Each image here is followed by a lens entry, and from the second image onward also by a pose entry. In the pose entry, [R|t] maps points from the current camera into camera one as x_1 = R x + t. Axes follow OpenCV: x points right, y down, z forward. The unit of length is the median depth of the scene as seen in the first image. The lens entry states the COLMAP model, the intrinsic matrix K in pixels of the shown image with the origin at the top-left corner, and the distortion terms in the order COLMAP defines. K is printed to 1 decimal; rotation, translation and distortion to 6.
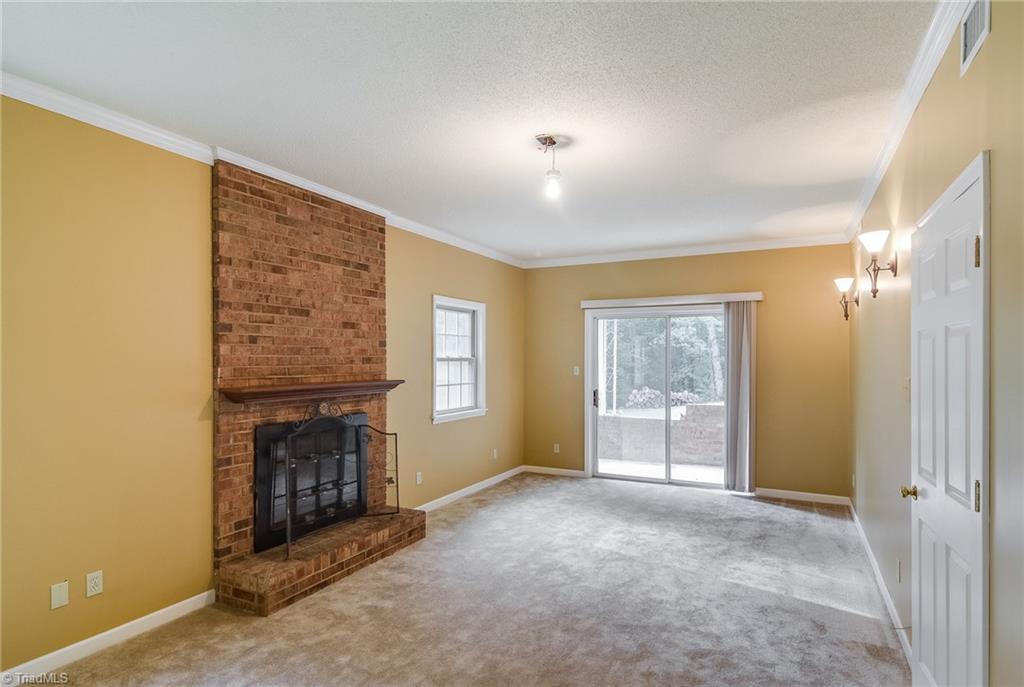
lens RADIAL K [[579.8, 0, 512.5], [0, 579.8, 364.3], [0, 0, 1]] dist [0.002886, -0.000065]
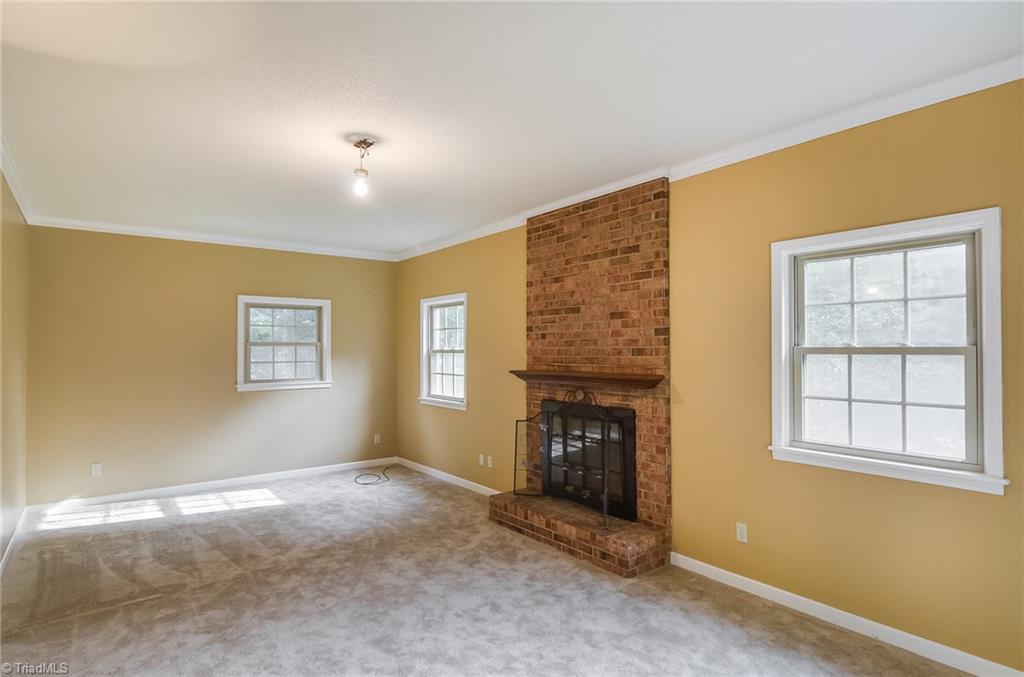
lens RADIAL K [[540.3, 0, 511.8], [0, 540.3, 340.6], [0, 0, 1]] dist [0.004297, -0.000873]
pose [[-0.449249, -0.011226, -0.893336, 0.642023], [-0.003030, 0.999934, -0.011042, -0.015625], [0.893401, -0.002253, -0.449254, 1.330754]]
